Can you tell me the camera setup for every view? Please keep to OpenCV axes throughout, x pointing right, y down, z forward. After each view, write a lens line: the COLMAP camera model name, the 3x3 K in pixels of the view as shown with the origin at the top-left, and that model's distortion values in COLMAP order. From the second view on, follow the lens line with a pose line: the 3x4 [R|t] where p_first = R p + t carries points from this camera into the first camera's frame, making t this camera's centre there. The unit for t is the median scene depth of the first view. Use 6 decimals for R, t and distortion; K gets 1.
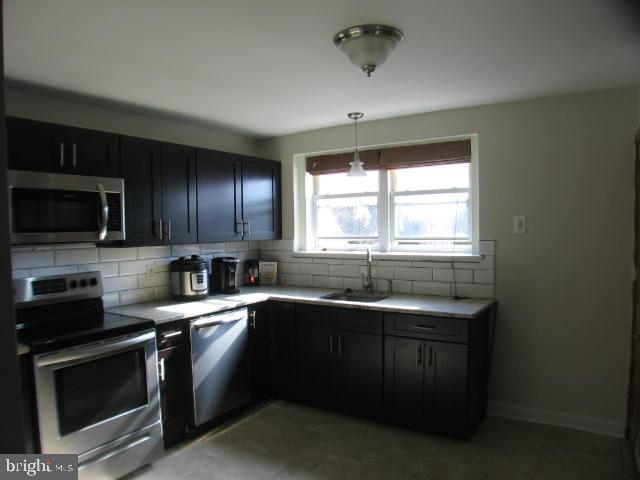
lens RADIAL K [[471.4, 0, 320.0], [0, 471.4, 240.0], [0, 0, 1]] dist [-0.128289, 0.063376]
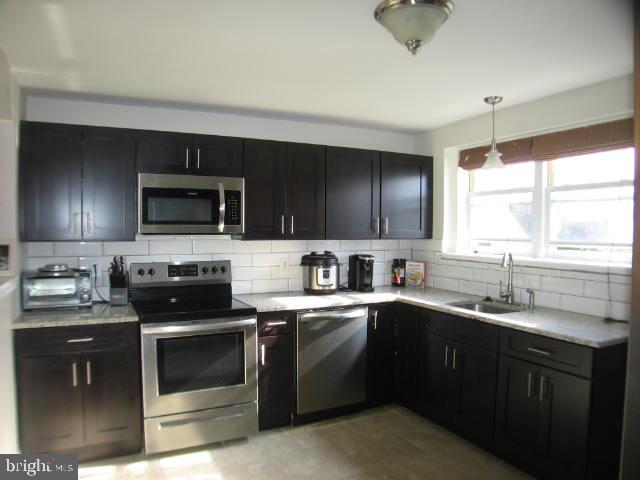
lens RADIAL K [[471.4, 0, 320.0], [0, 471.4, 240.0], [0, 0, 1]] dist [-0.128289, 0.063376]
pose [[0.865504, 0.034854, -0.499687, 0.240766], [-0.035200, 0.999342, 0.008736, 0.000035], [0.499663, 0.010028, 0.866162, 0.095711]]
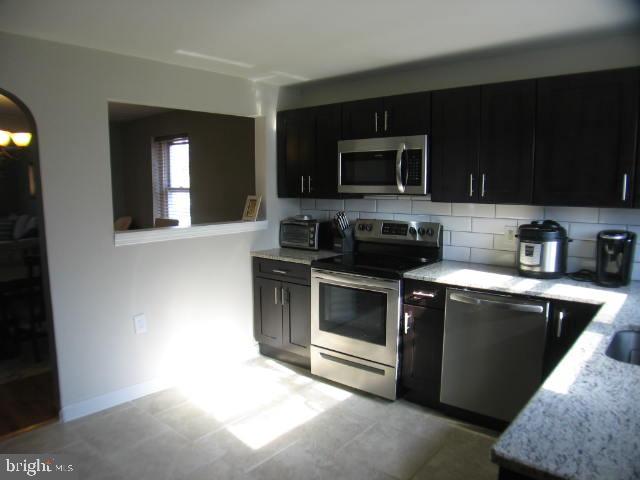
lens RADIAL K [[471.4, 0, 320.0], [0, 471.4, 240.0], [0, 0, 1]] dist [-0.128289, 0.063376]
pose [[-0.126950, 0.132412, -0.983031, 0.529771], [-0.025778, 0.990275, 0.136717, -0.029466], [0.991574, 0.042697, -0.122302, 0.729523]]
